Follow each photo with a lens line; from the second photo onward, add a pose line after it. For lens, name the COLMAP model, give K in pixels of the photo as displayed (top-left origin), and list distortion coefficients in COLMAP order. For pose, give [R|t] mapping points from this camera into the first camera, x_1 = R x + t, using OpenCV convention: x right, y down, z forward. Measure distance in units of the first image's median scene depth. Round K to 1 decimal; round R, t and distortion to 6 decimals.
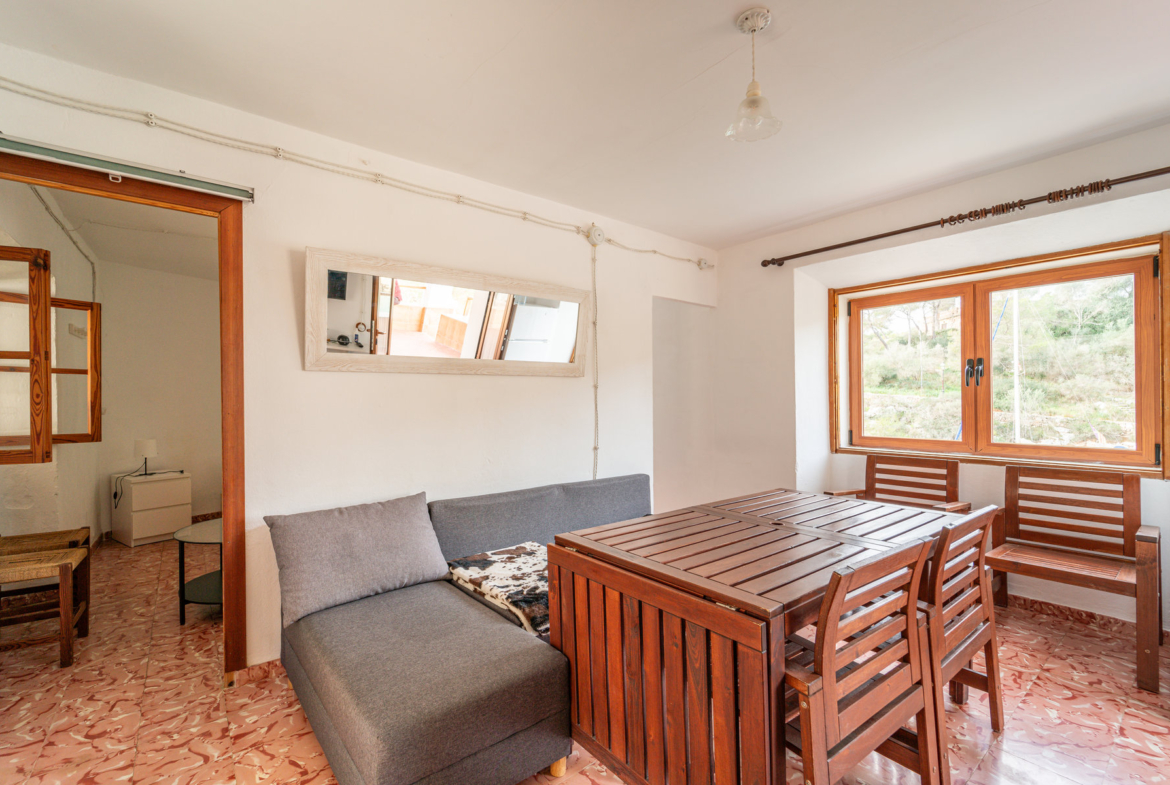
lens RADIAL K [[508.6, 0, 553.0], [0, 508.6, 394.4], [0, 0, 1]] dist [-0.002350, -0.000323]
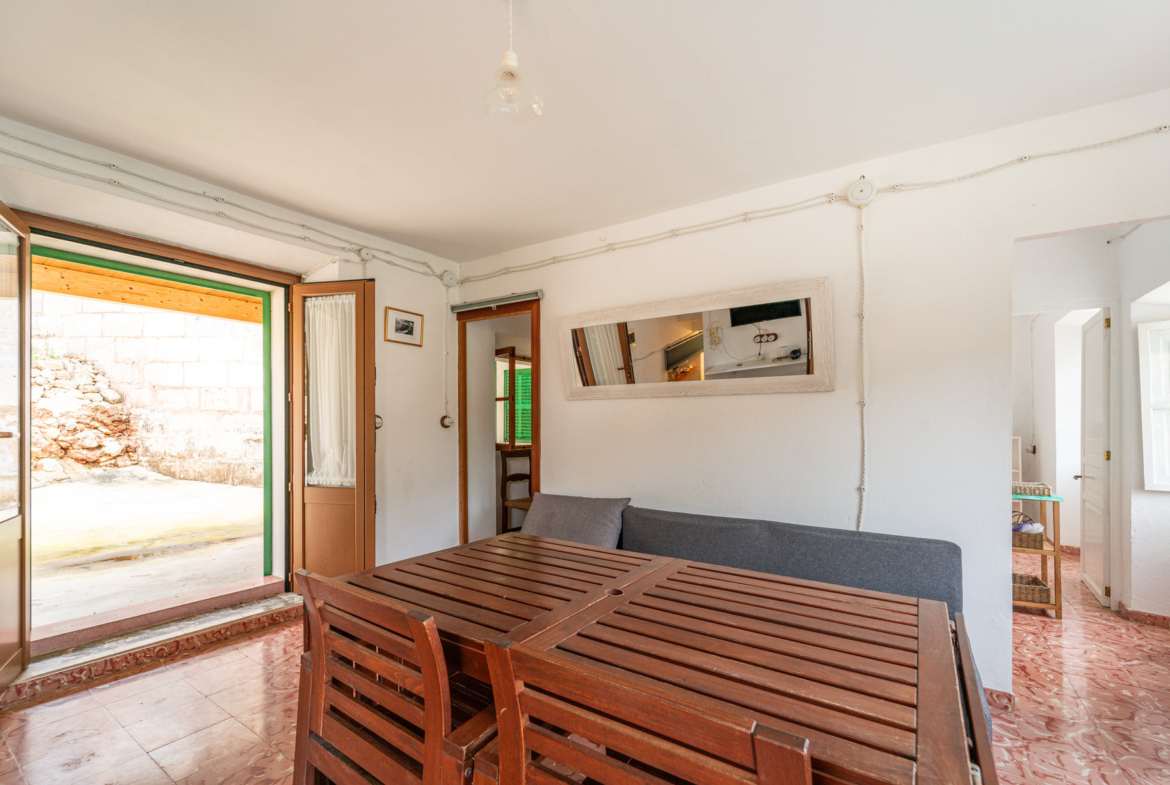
lens RADIAL K [[485.8, 0, 619.5], [0, 485.8, 425.5], [0, 0, 1]] dist [0.000100, -0.000208]
pose [[0.357734, 0.007618, -0.933793, 0.813601], [0.001683, 0.999960, 0.008802, 0.012607], [0.933822, -0.004720, 0.357707, 0.584418]]
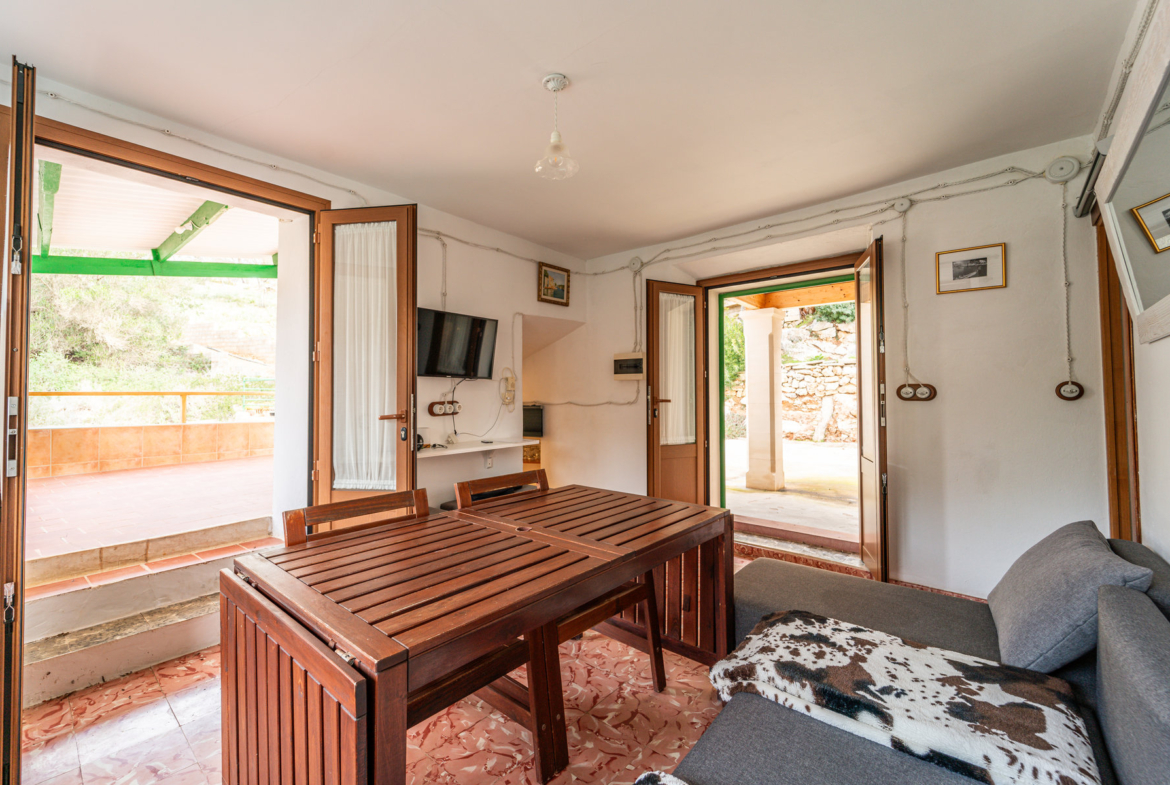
lens RADIAL K [[495.8, 0, 540.6], [0, 495.8, 386.3], [0, 0, 1]] dist [0.001665, -0.000162]
pose [[-0.985580, 0.004047, -0.169160, 0.421533], [0.008226, 0.999678, -0.024009, 0.020421], [0.169008, -0.025054, -0.985296, 1.412452]]
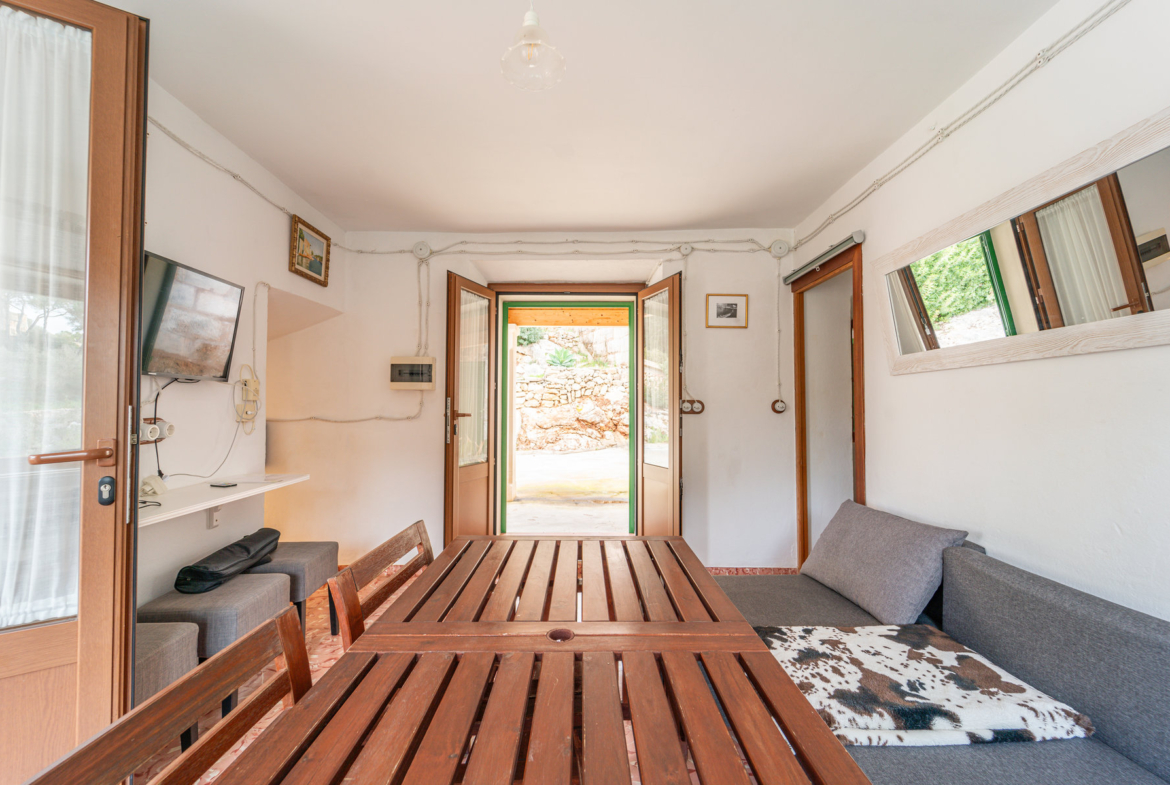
lens RADIAL K [[487.6, 0, 589.6], [0, 487.6, 397.7], [0, 0, 1]] dist [-0.001224, -0.000546]
pose [[-0.597285, -0.013665, -0.801913, 0.628917], [0.005887, 0.999753, -0.021420, 0.015210], [0.802007, -0.017515, -0.597057, 1.009551]]
